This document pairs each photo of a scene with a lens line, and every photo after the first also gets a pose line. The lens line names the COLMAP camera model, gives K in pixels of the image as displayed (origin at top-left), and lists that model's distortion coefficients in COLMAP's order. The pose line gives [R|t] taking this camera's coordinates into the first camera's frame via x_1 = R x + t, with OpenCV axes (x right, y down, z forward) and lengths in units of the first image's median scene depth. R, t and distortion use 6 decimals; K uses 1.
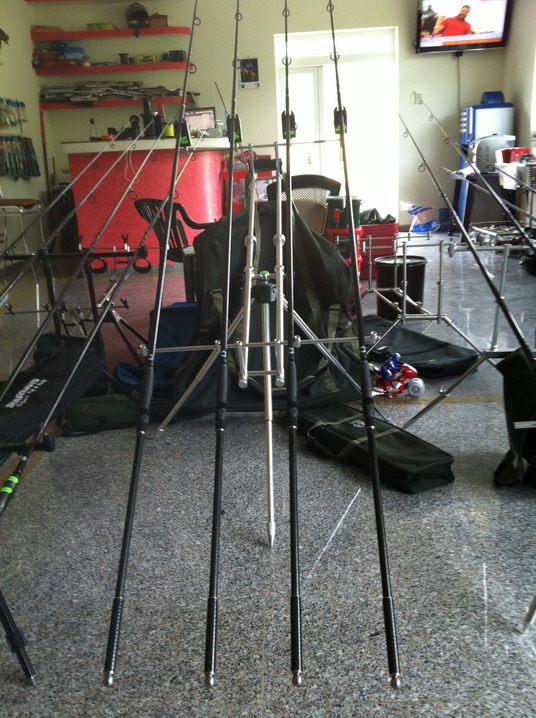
lens RADIAL K [[621.2, 0, 266.9], [0, 621.2, 358.6], [0, 0, 1]] dist [0.017315, 0.001450]
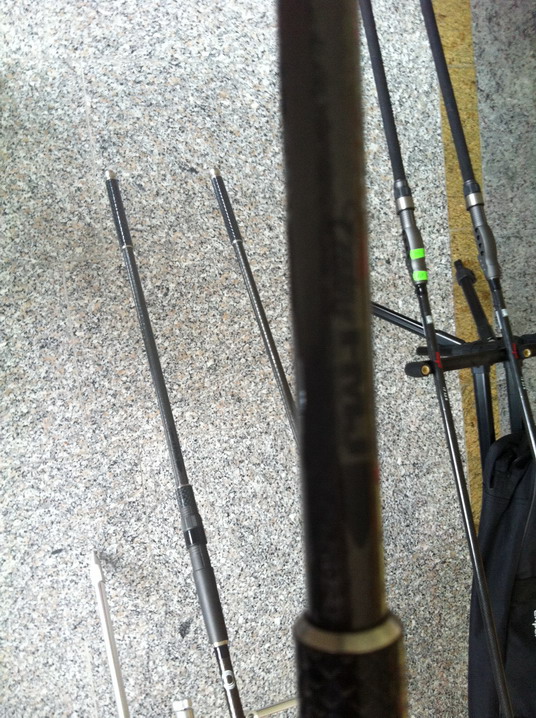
lens RADIAL K [[621.2, 0, 265.4], [0, 621.2, 359.5], [0, 0, 1]] dist [0.017315, 0.001450]
pose [[-0.947186, 0.141971, -0.287546, -0.006750], [-0.320205, -0.369666, 0.872248, -0.365535], [0.017538, 0.918254, 0.395602, 0.682689]]
